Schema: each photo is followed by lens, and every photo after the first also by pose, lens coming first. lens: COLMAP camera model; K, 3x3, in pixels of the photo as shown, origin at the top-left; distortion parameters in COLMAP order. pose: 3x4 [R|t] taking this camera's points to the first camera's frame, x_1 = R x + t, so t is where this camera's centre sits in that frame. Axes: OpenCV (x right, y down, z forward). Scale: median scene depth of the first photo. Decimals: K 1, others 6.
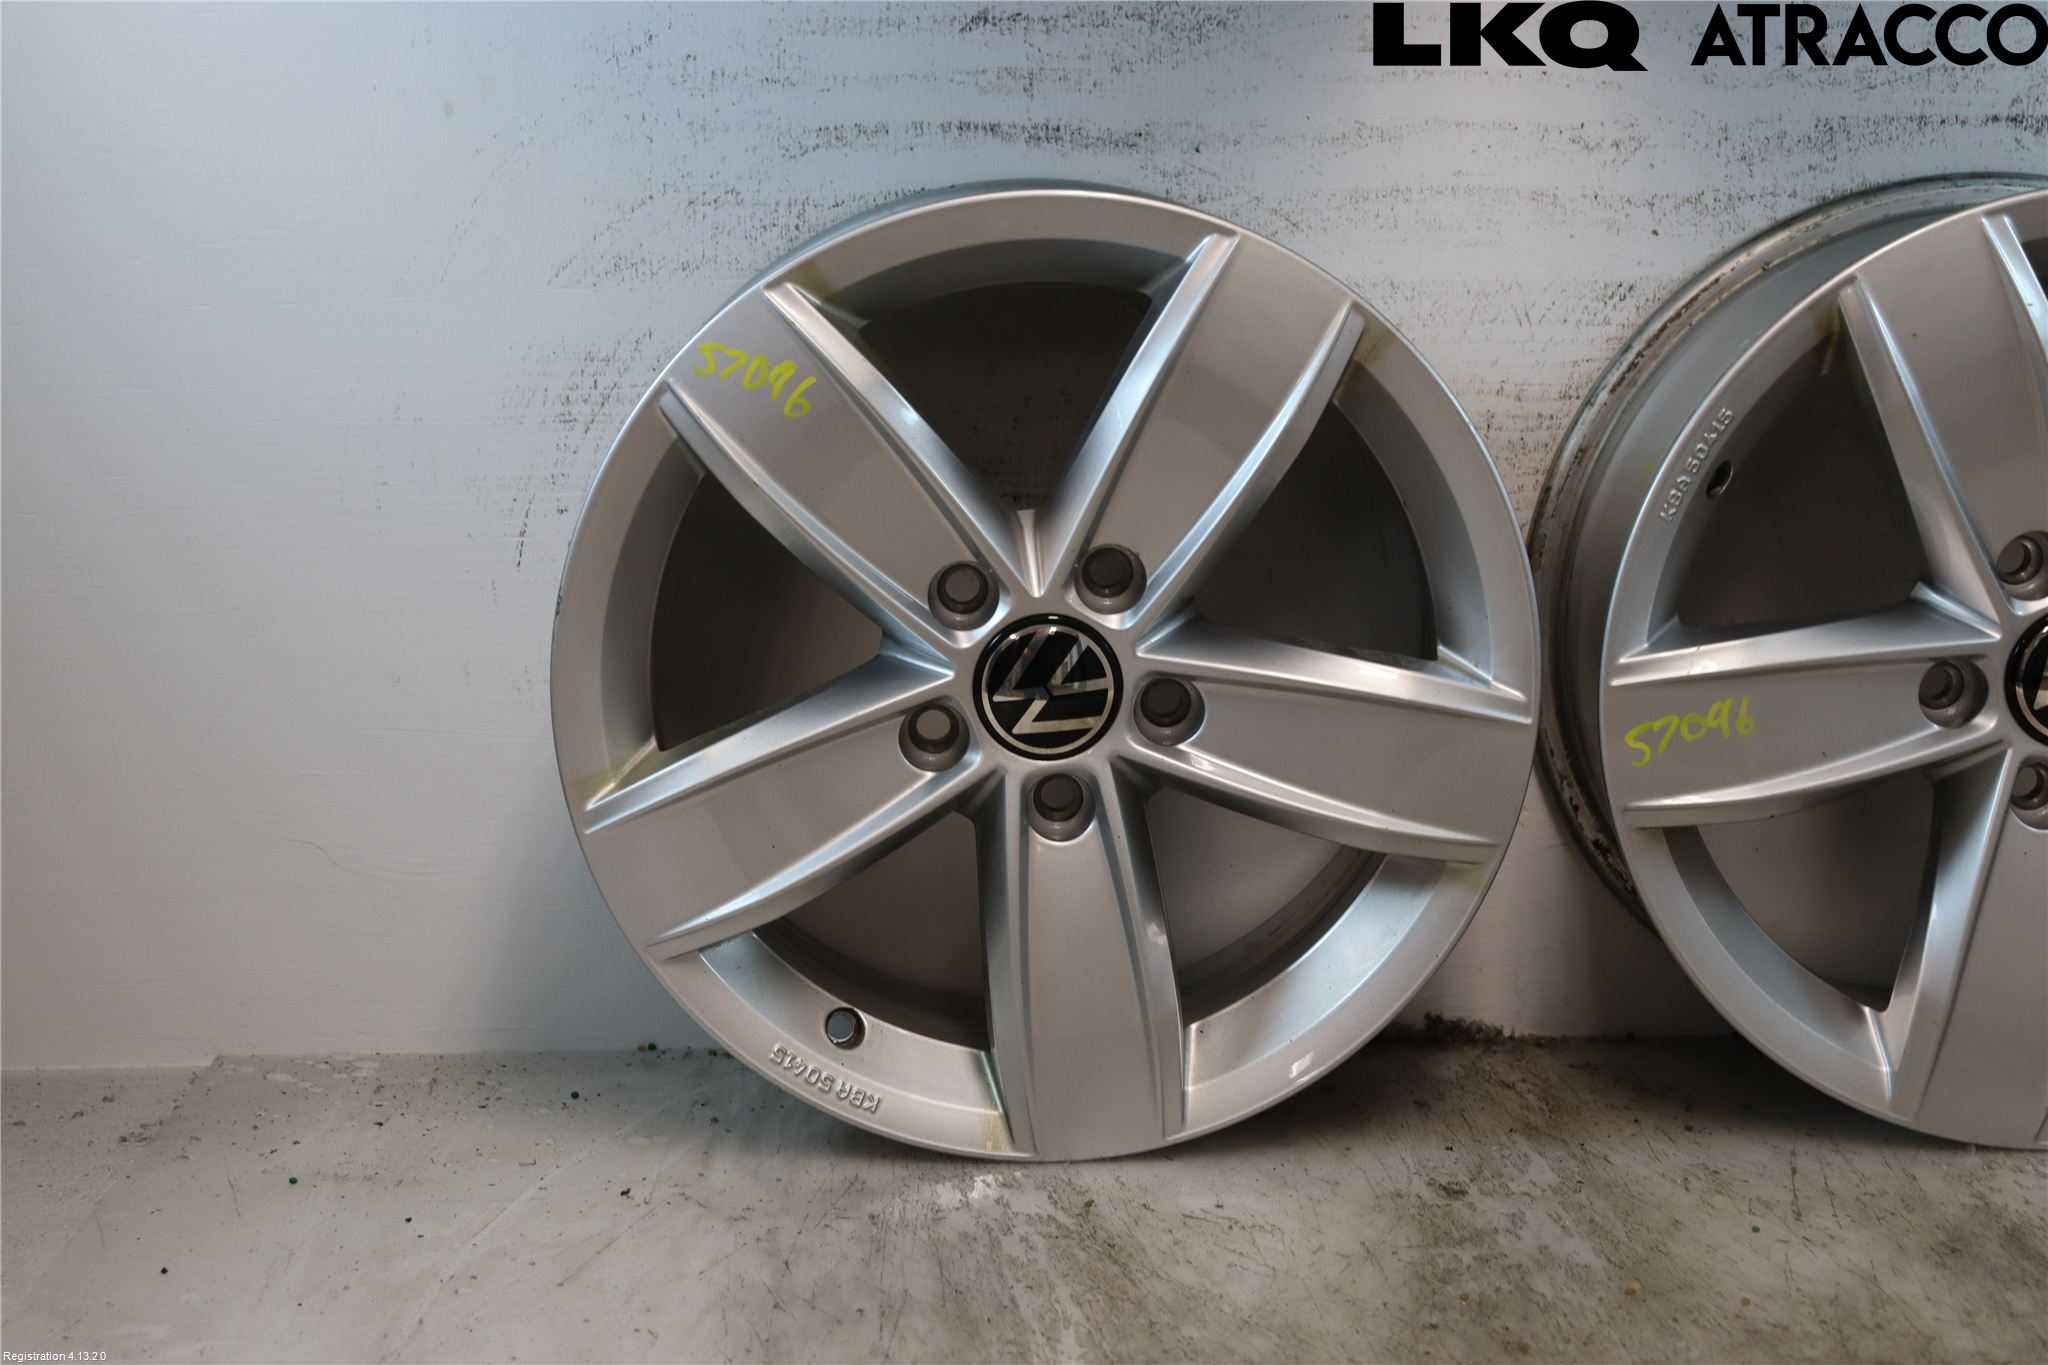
lens RADIAL K [[2846.3, 0, 1015.8], [0, 2846.3, 706.1], [0, 0, 1]] dist [0.004023, 0.356078]
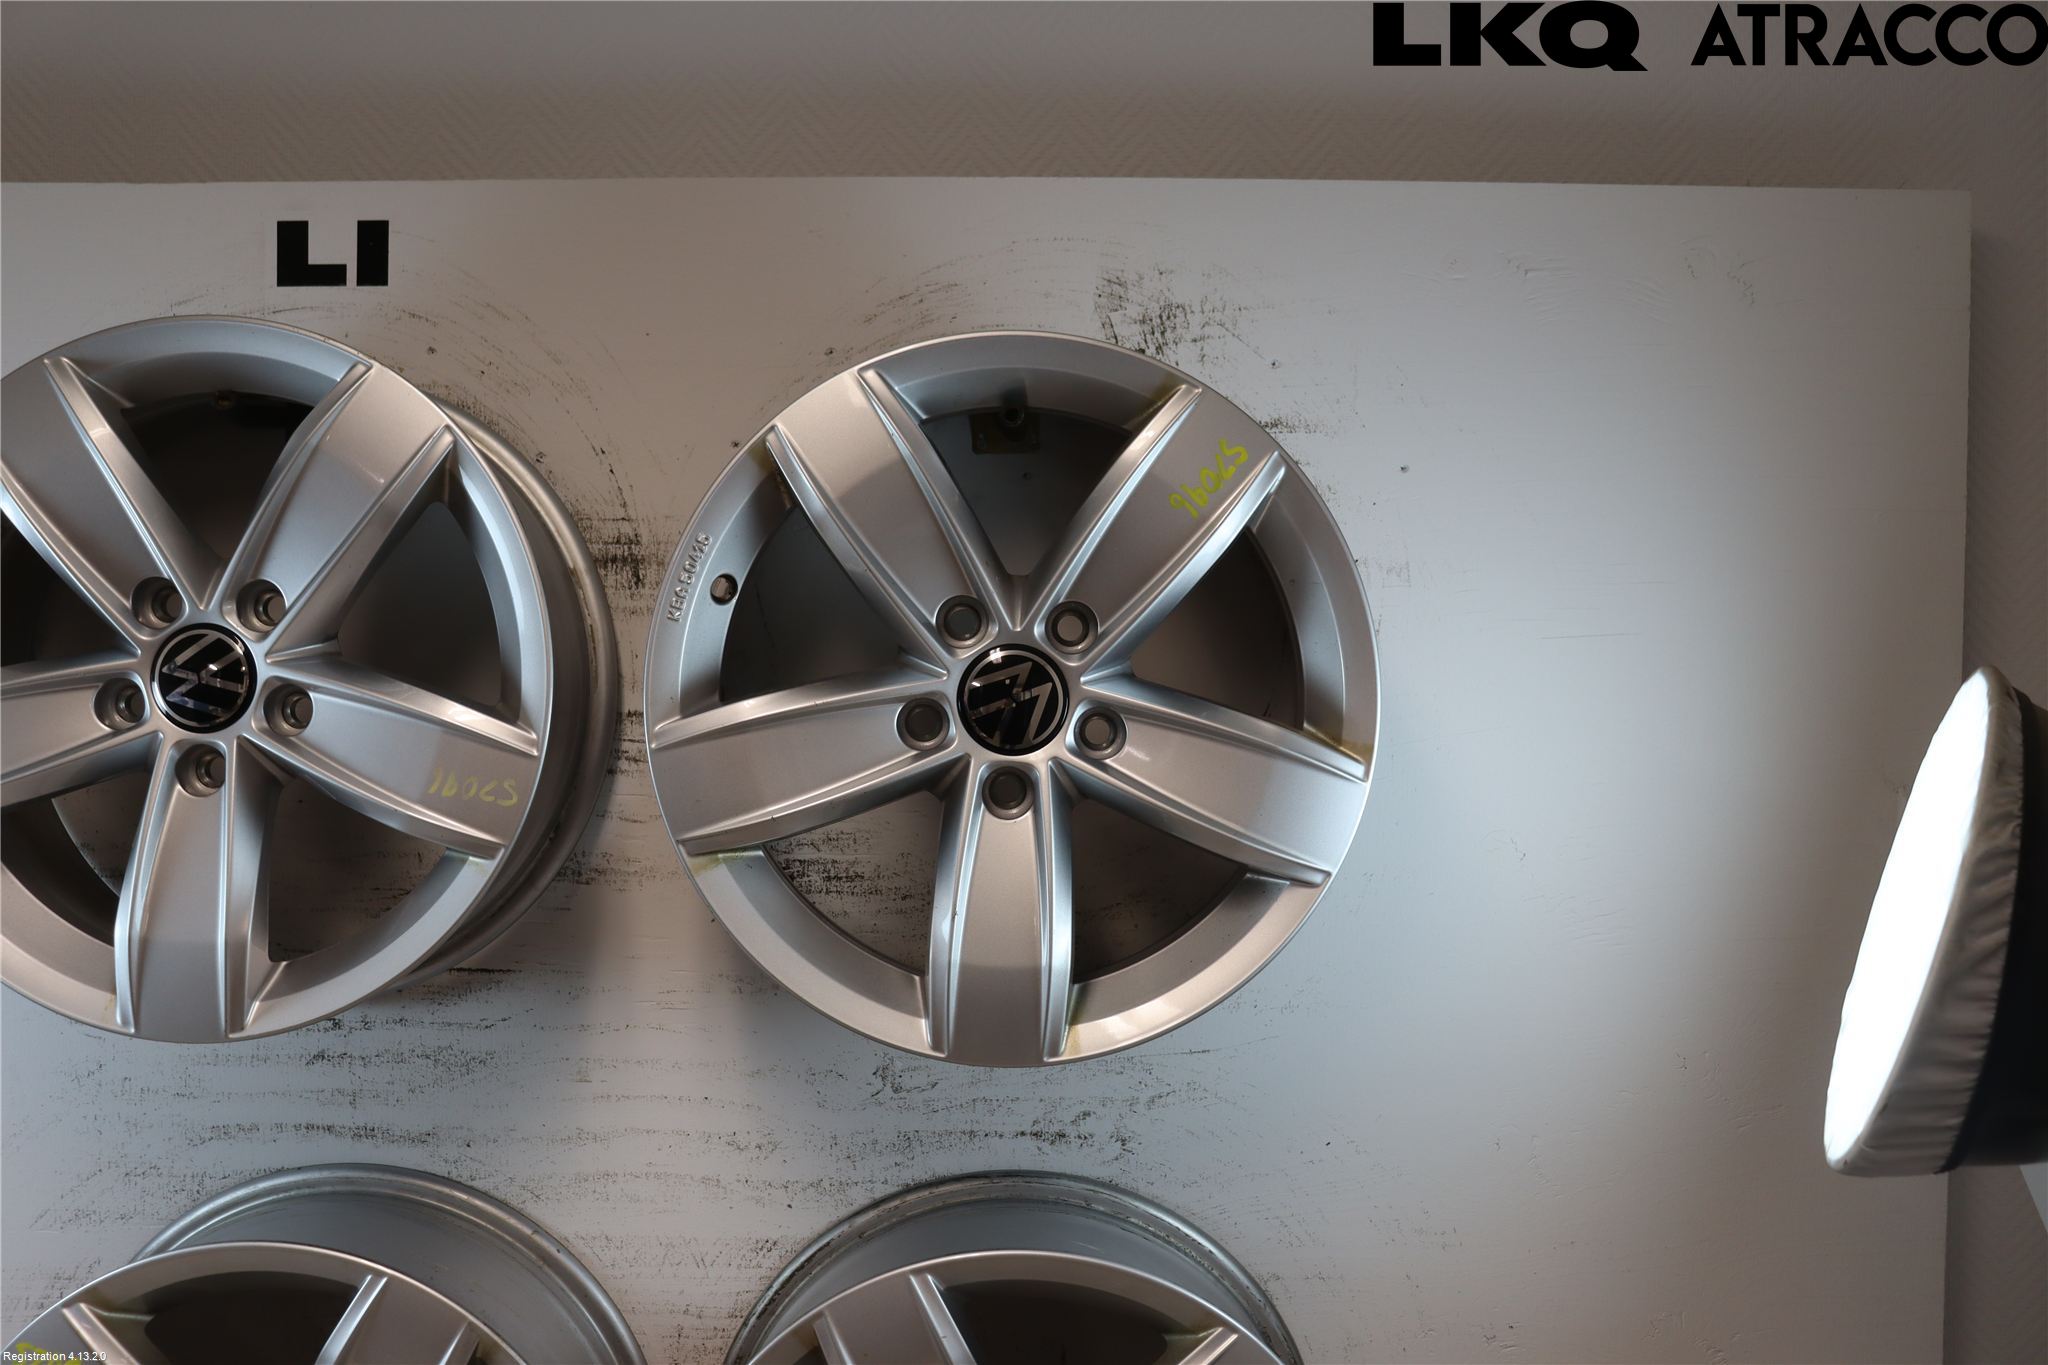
lens RADIAL K [[1901.0, 0, 1018.0], [0, 1901.0, 695.1], [0, 0, 1]] dist [-0.155167, 0.193750]
pose [[0.999491, 0.006176, -0.031292, 0.367163], [-0.011468, 0.985046, -0.171911, -0.258446], [0.029762, 0.172183, 0.984615, 0.037509]]
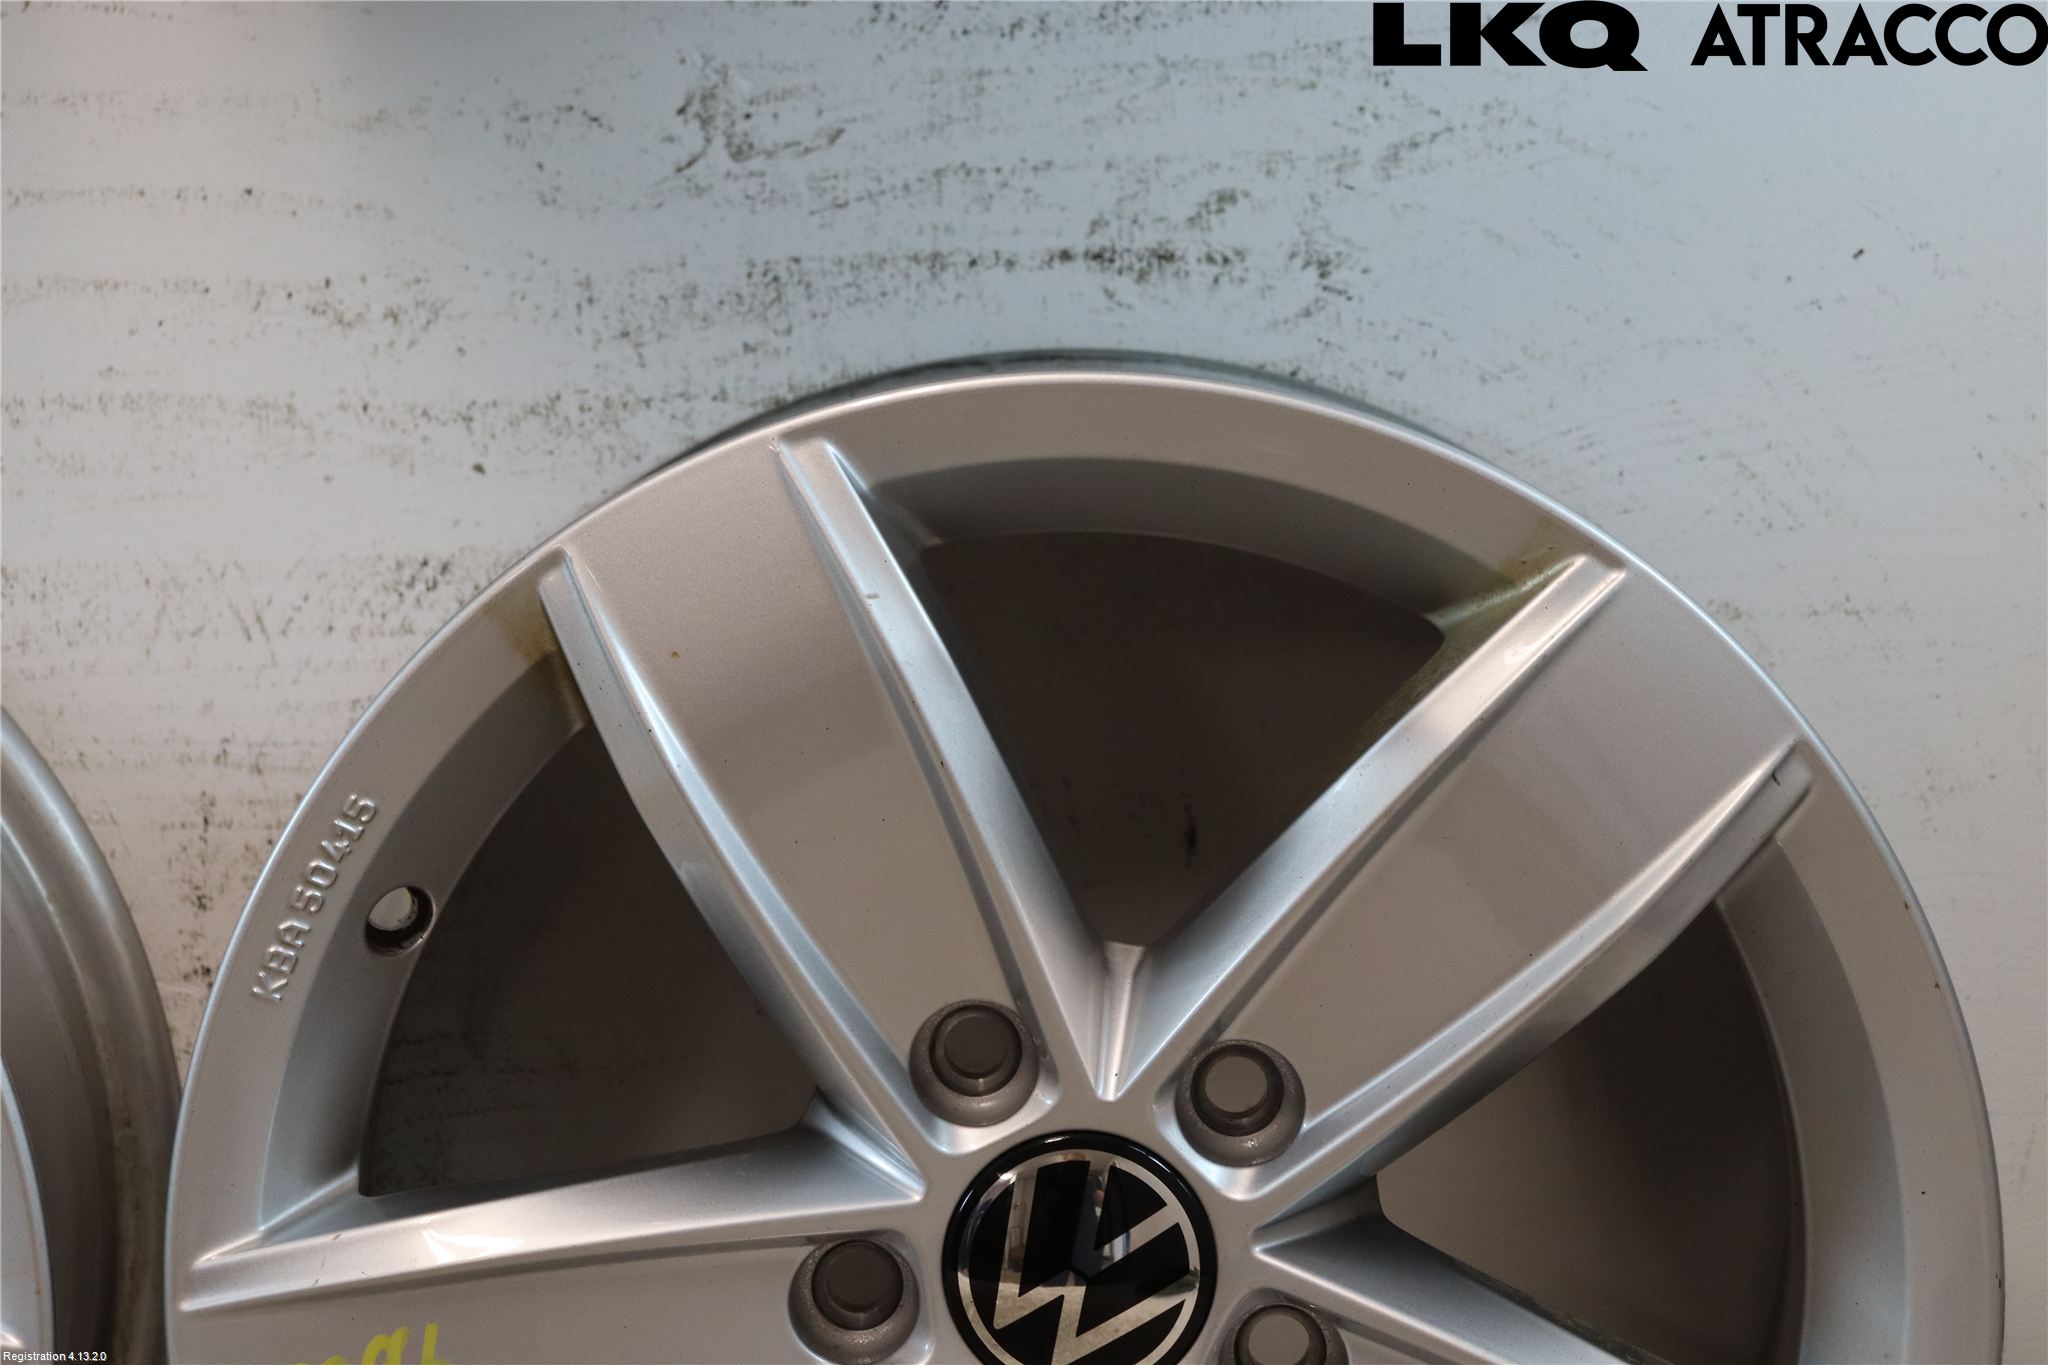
lens RADIAL K [[4814.2, 0, 1010.4], [0, 4814.2, 694.9], [0, 0, 1]] dist [0.352866, 0.892220]
pose [[0.998245, -0.029502, -0.051351, 0.376709], [0.023921, 0.994069, -0.106090, -0.019084], [0.054176, 0.104676, 0.993030, 0.070497]]
